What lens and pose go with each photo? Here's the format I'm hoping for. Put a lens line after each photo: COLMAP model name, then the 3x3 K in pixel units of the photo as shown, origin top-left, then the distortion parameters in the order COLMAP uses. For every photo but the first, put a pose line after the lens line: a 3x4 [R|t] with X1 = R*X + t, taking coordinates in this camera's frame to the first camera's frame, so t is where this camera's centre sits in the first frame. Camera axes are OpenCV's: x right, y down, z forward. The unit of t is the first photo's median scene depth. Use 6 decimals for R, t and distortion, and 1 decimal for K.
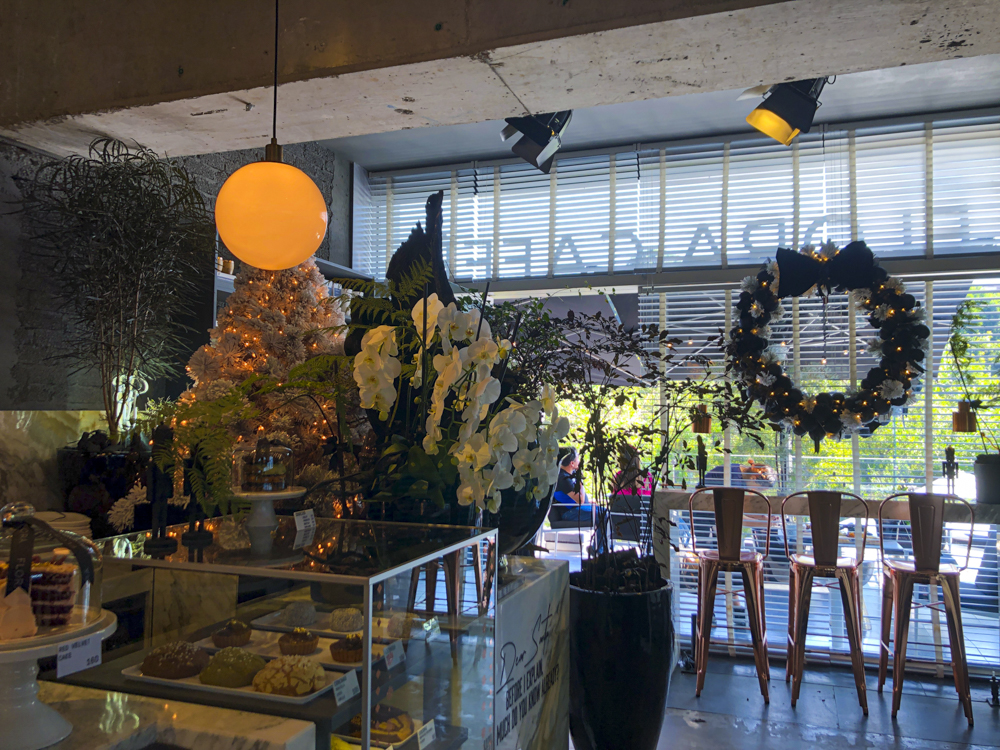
lens RADIAL K [[810.4, 0, 505.1], [0, 810.4, 373.9], [0, 0, 1]] dist [0.028880, -0.032804]
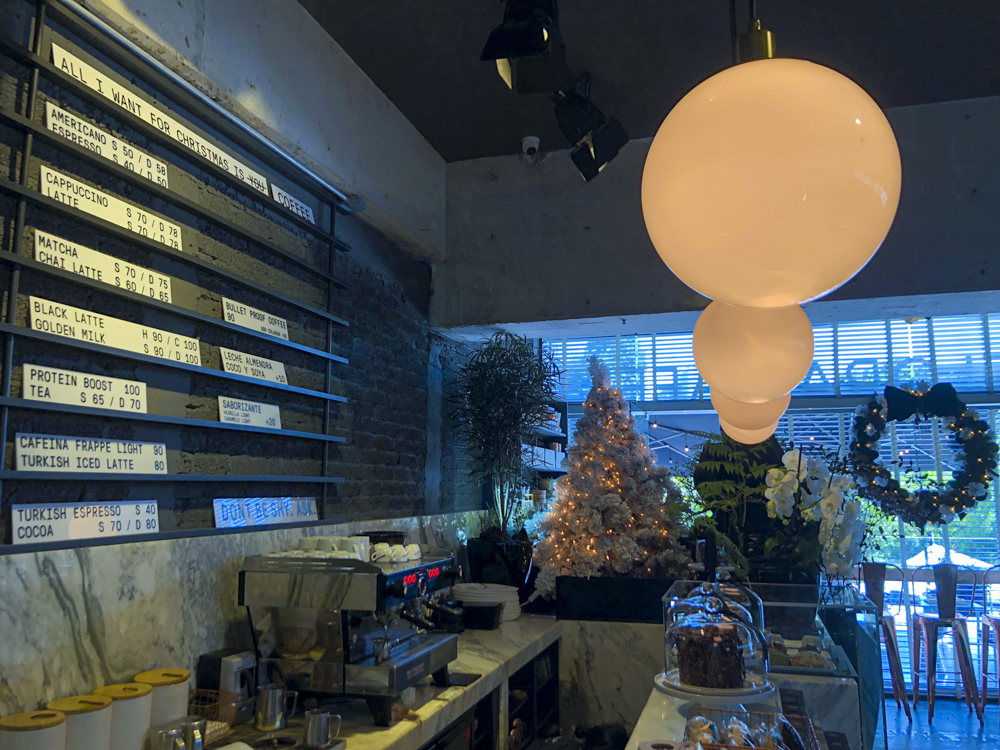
lens RADIAL K [[810.4, 0, 498.2], [0, 810.4, 377.2], [0, 0, 1]] dist [0.028880, -0.032804]
pose [[0.998950, 0.000297, 0.045814, -0.388141], [0.004013, 0.995568, -0.093957, -0.042324], [-0.045639, 0.094043, 0.994522, -0.349510]]
